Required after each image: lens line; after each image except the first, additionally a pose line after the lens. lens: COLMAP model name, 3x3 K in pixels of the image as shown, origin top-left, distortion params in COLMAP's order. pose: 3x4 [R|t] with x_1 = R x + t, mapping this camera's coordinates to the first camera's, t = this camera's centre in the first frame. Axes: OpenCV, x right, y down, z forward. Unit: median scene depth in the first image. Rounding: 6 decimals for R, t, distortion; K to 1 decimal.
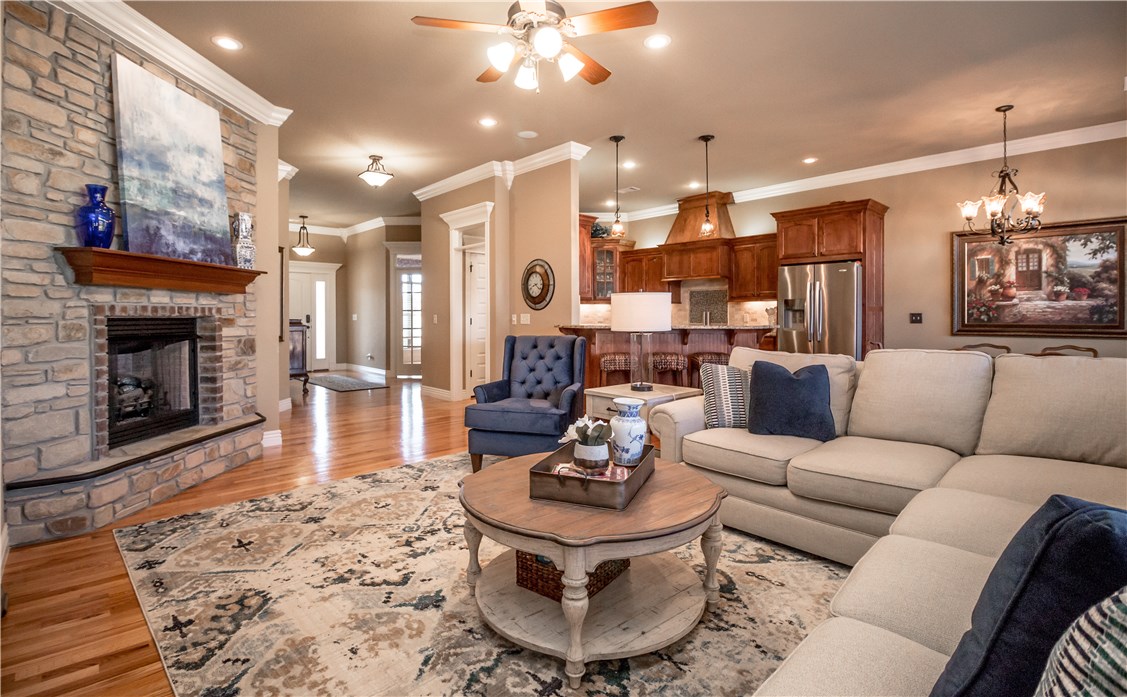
lens RADIAL K [[518.5, 0, 543.7], [0, 518.5, 318.3], [0, 0, 1]] dist [-0.017131, -0.003661]
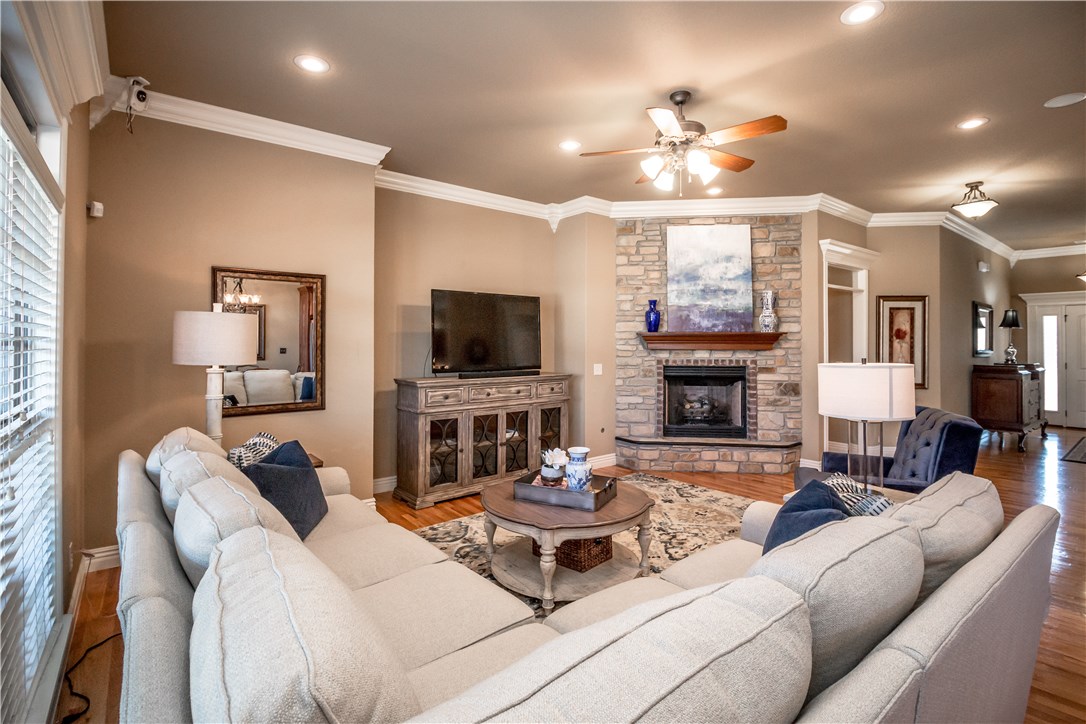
lens RADIAL K [[505.0, 0, 552.5], [0, 505.0, 338.4], [0, 0, 1]] dist [-0.004920, -0.010730]
pose [[-0.054193, -0.009655, -0.998484, 0.743529], [-0.006338, 0.999936, -0.009325, -0.059146], [0.998510, 0.005823, -0.054251, 0.478393]]
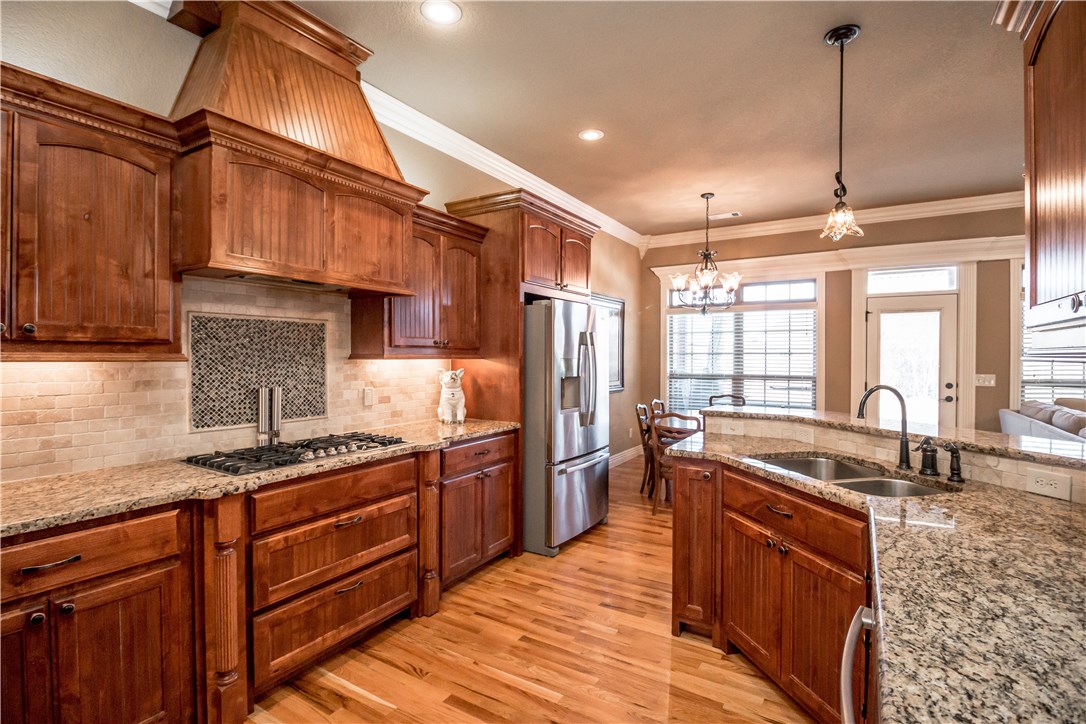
lens RADIAL K [[505.0, 0, 528.7], [0, 505.0, 358.6], [0, 0, 1]] dist [-0.004920, -0.010730]
pose [[-0.282902, -0.006216, 0.959129, -0.061695], [0.002724, 0.999970, 0.007284, -0.058263], [-0.959145, 0.004674, -0.282876, 1.710073]]
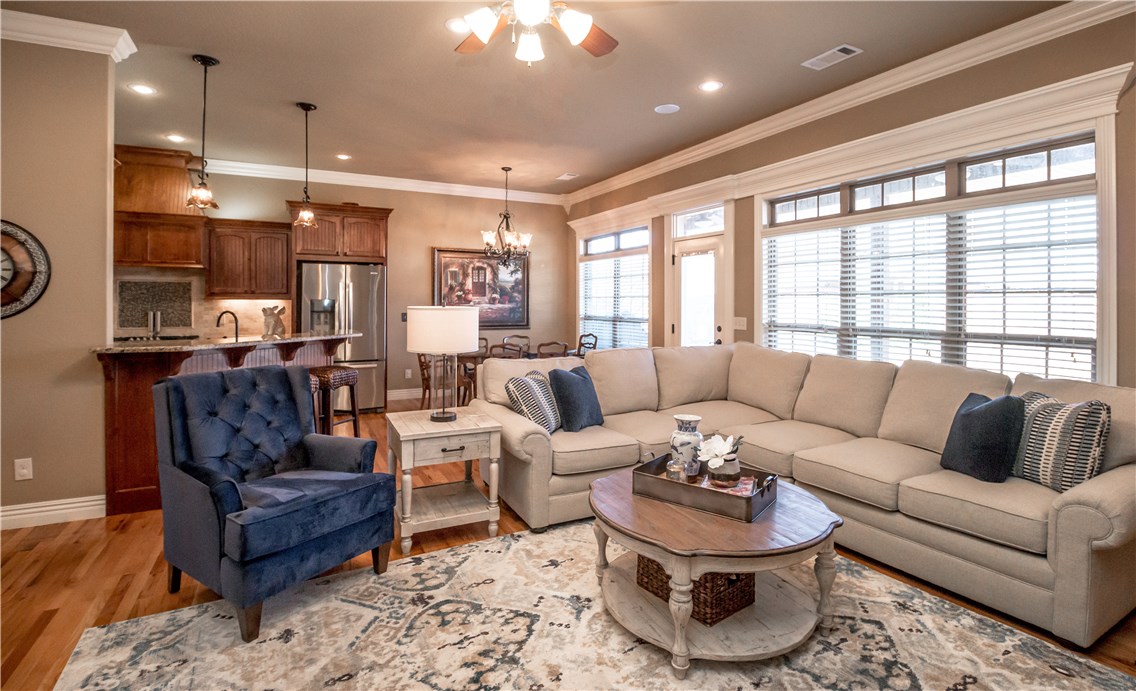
lens RADIAL K [[547.0, 0, 576.5], [0, 547.0, 301.4], [0, 0, 1]] dist [-0.014160, -0.000321]
pose [[0.243813, 0.002639, 0.969819, -0.503246], [0.001345, 0.999994, -0.003060, -0.042855], [-0.969821, 0.002050, 0.243808, 0.450178]]
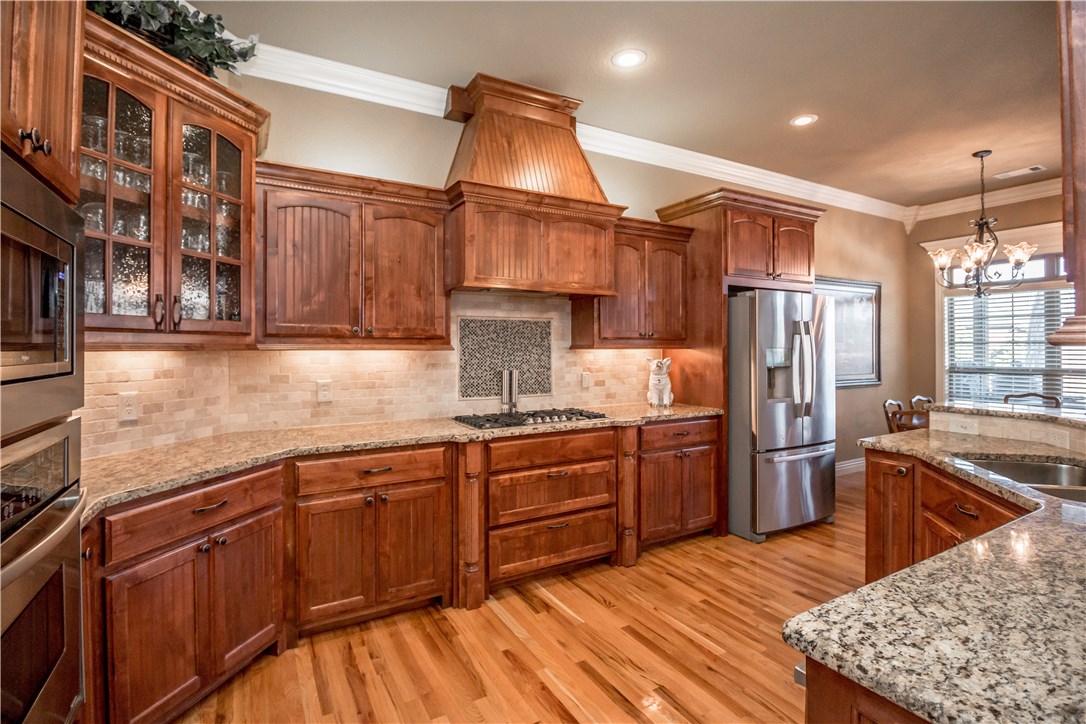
lens RADIAL K [[505.0, 0, 540.1], [0, 505.0, 344.1], [0, 0, 1]] dist [-0.004920, -0.010730]
pose [[0.206296, 0.006036, 0.978471, -0.172572], [0.006985, 0.999946, -0.007641, -0.055481], [-0.978465, 0.008411, 0.206243, 1.626182]]
